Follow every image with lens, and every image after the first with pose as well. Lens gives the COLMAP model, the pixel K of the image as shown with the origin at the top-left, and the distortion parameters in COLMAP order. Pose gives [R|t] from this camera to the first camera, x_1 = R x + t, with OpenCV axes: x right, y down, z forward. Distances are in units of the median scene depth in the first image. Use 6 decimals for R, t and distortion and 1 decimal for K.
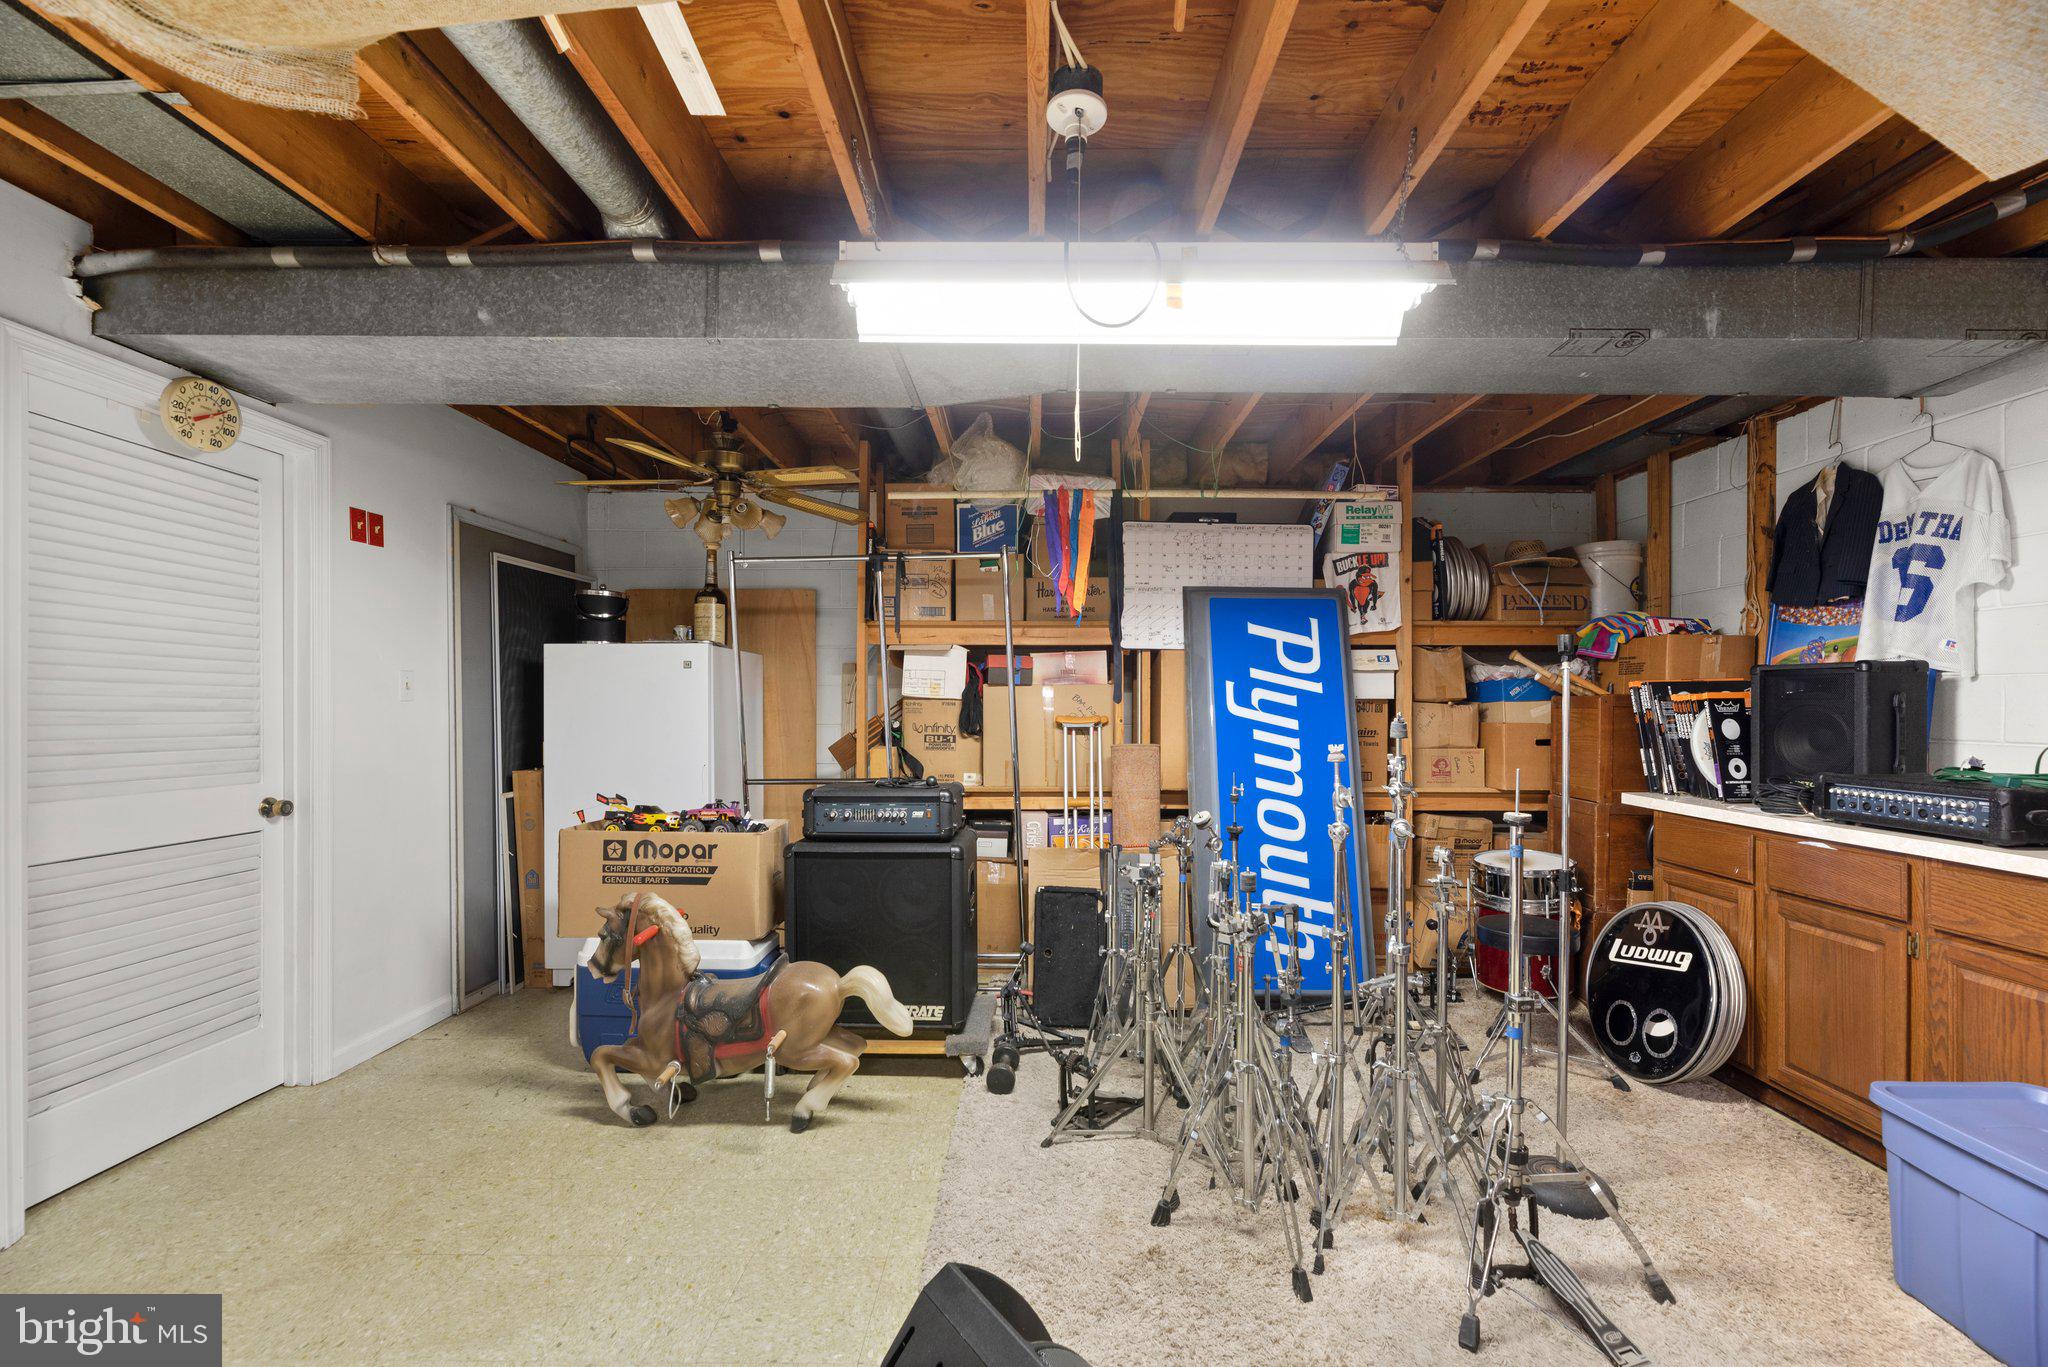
lens RADIAL K [[834.0, 0, 1026.8], [0, 834.0, 702.9], [0, 0, 1]] dist [-0.000754, -0.000162]
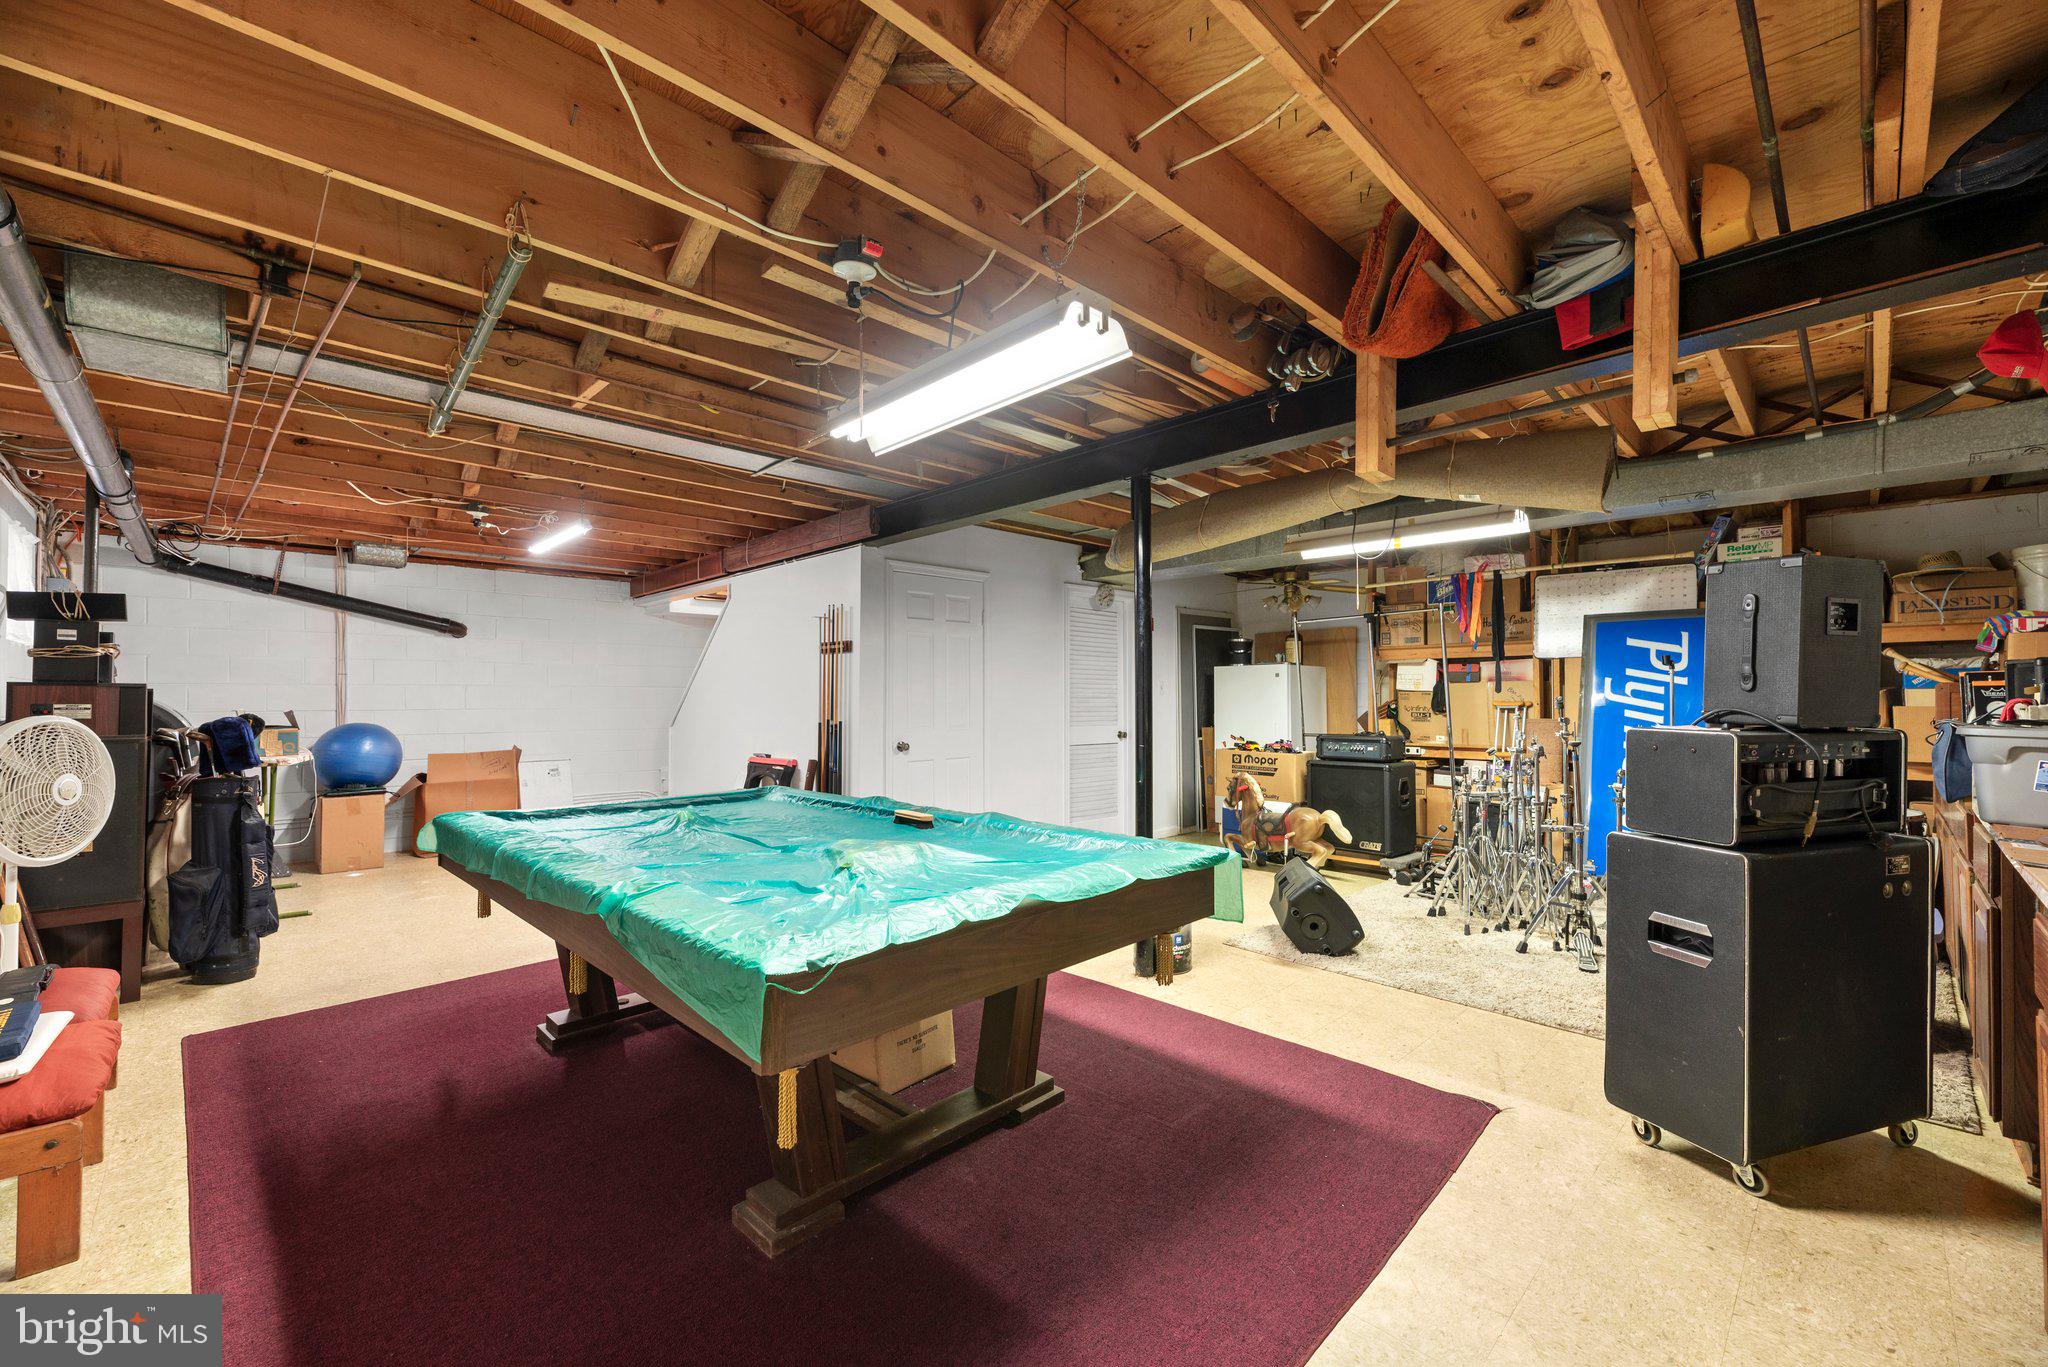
lens RADIAL K [[834.0, 0, 1026.8], [0, 834.0, 702.9], [0, 0, 1]] dist [-0.000754, -0.000162]
pose [[0.706401, 0.000932, -0.707812, 0.563180], [0.004815, 0.999970, 0.006122, 0.005072], [0.707796, -0.007732, 0.706375, -0.802326]]
